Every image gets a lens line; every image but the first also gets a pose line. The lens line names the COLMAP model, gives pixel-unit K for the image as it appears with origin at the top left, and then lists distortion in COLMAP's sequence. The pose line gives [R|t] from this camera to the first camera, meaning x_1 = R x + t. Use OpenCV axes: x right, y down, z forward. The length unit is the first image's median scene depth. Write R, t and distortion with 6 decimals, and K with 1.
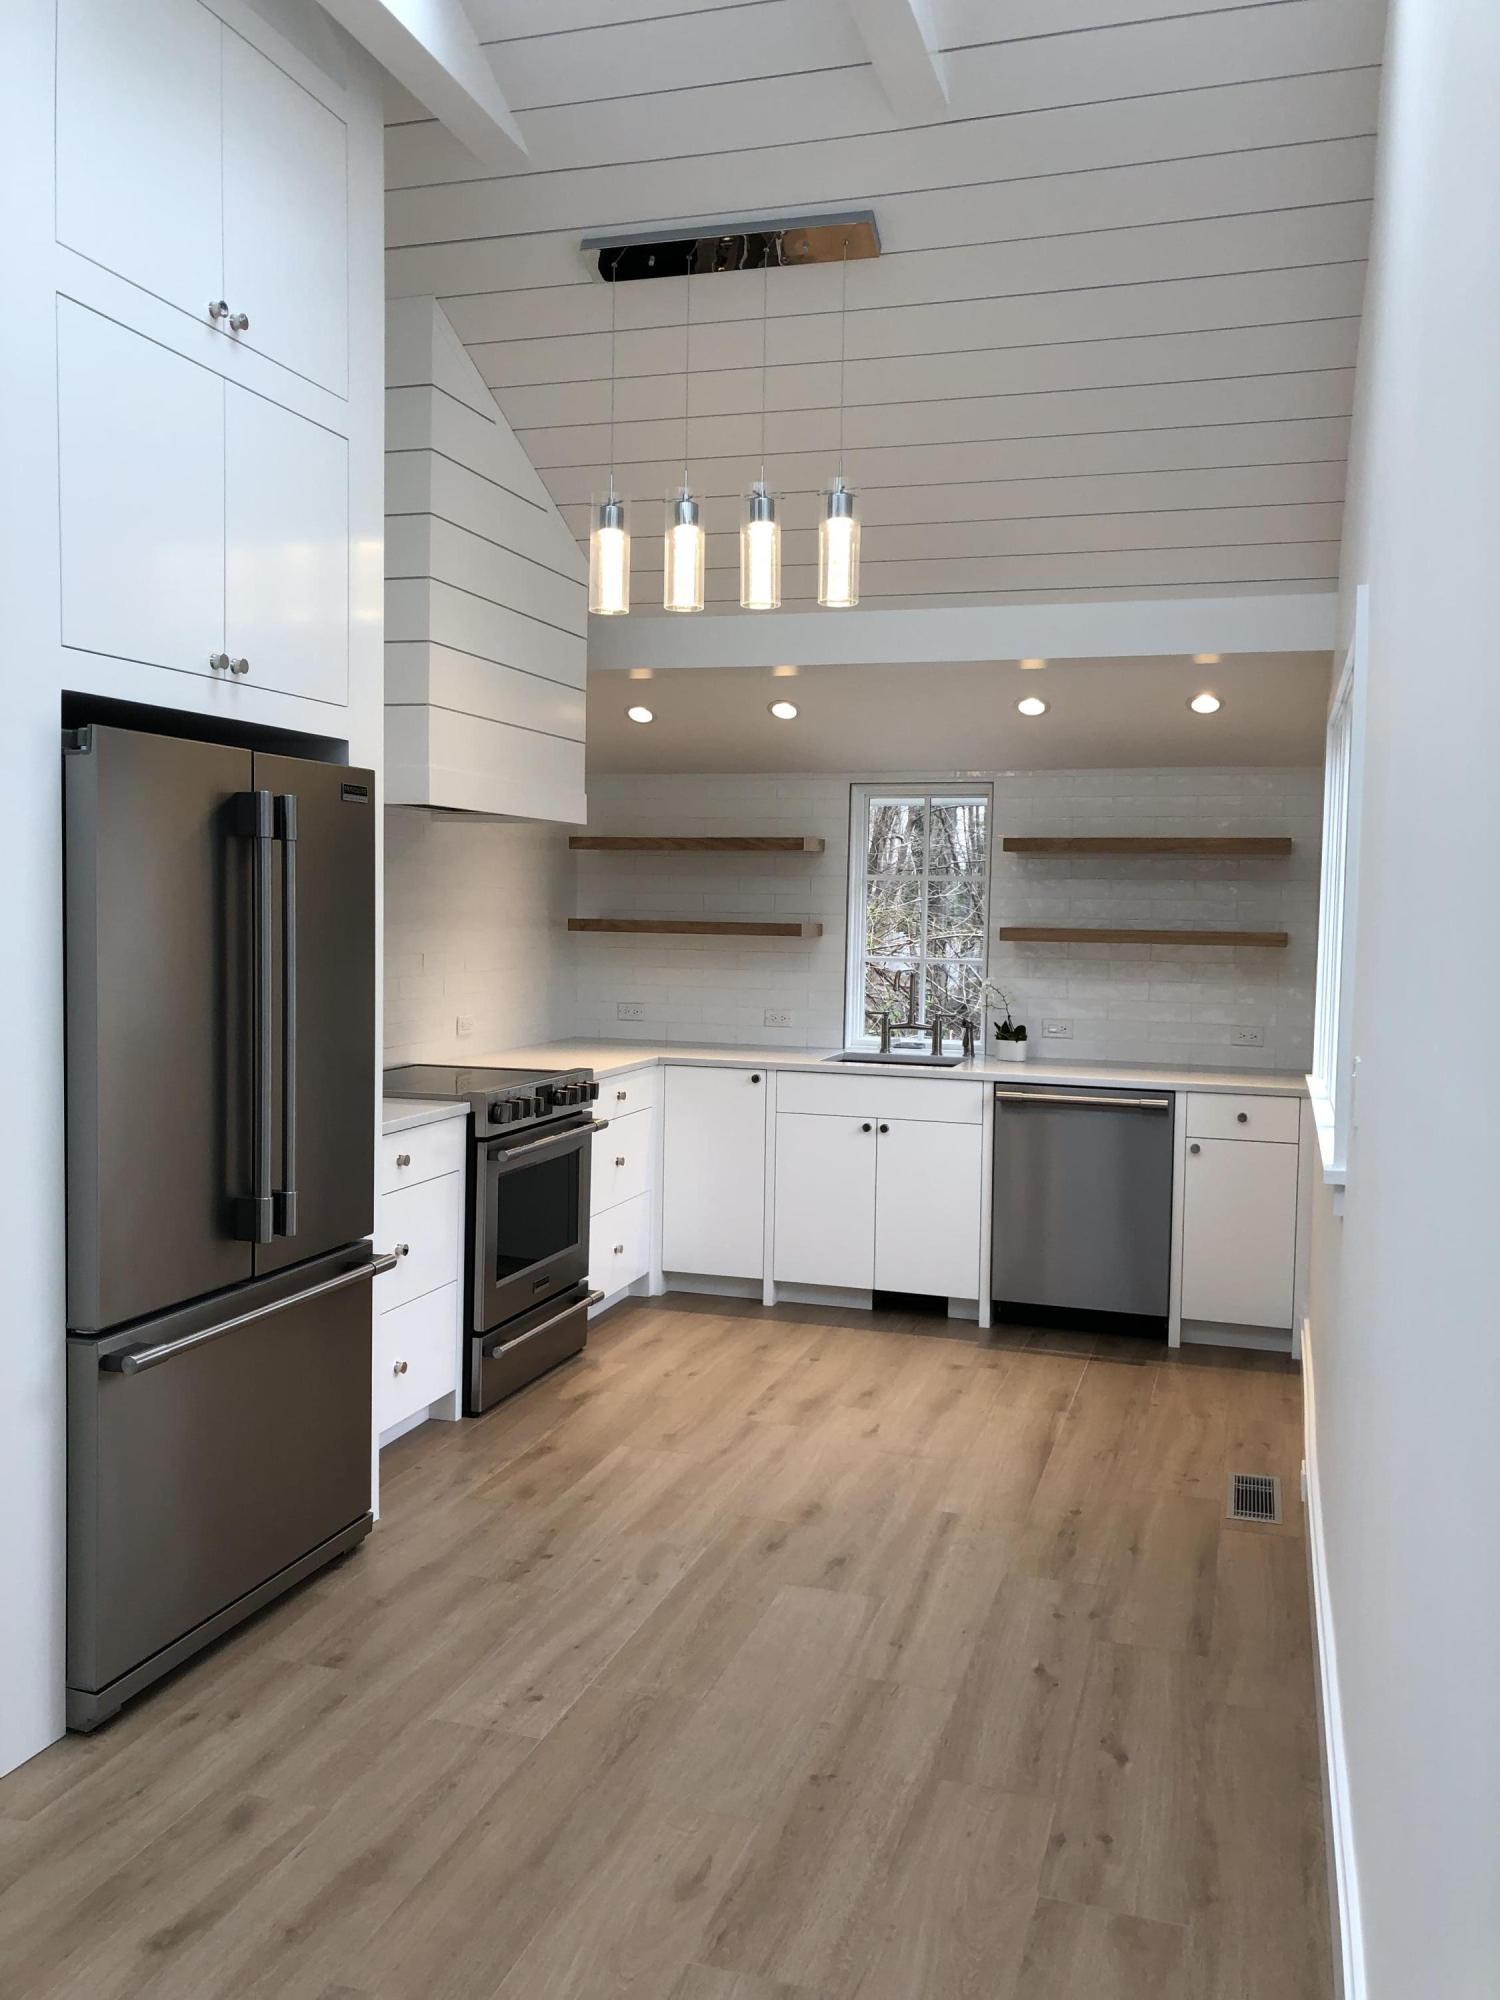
lens RADIAL K [[1634.6, 0, 750.0], [0, 1634.6, 1000.0], [0, 0, 1]] dist [0.006596, 0.002701]
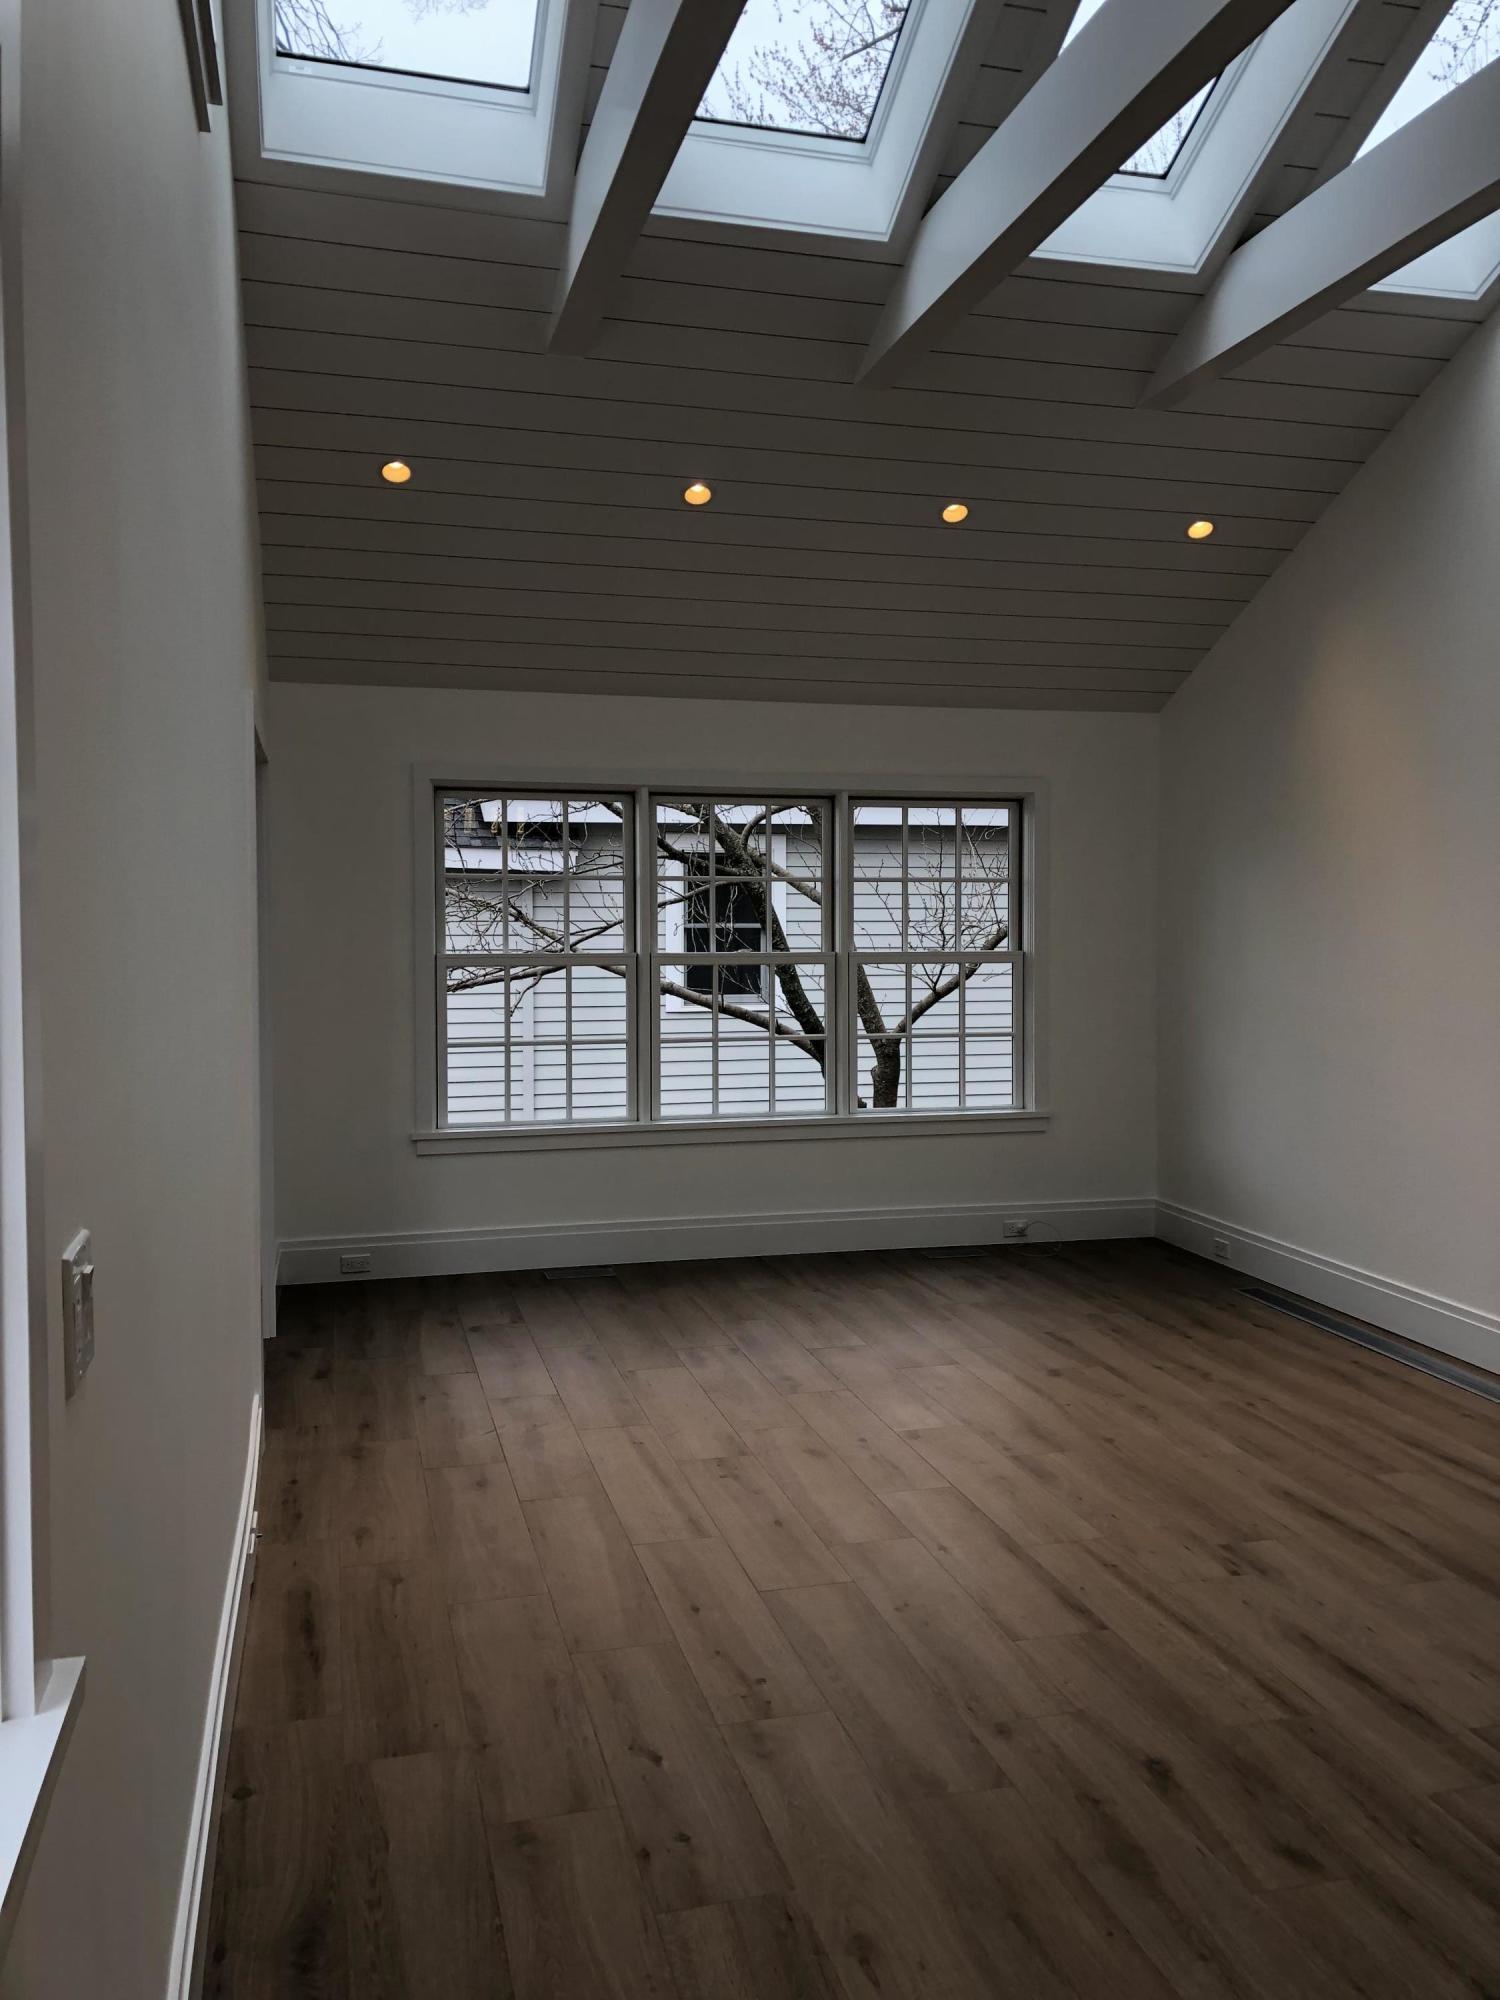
lens RADIAL K [[1634.6, 0, 750.0], [0, 1634.6, 1000.0], [0, 0, 1]] dist [0.006596, 0.002701]
pose [[-0.849253, 0.009550, -0.527900, 0.518060], [-0.045883, 0.994719, 0.091807, -0.096119], [0.525989, 0.102189, -0.844330, 1.710459]]
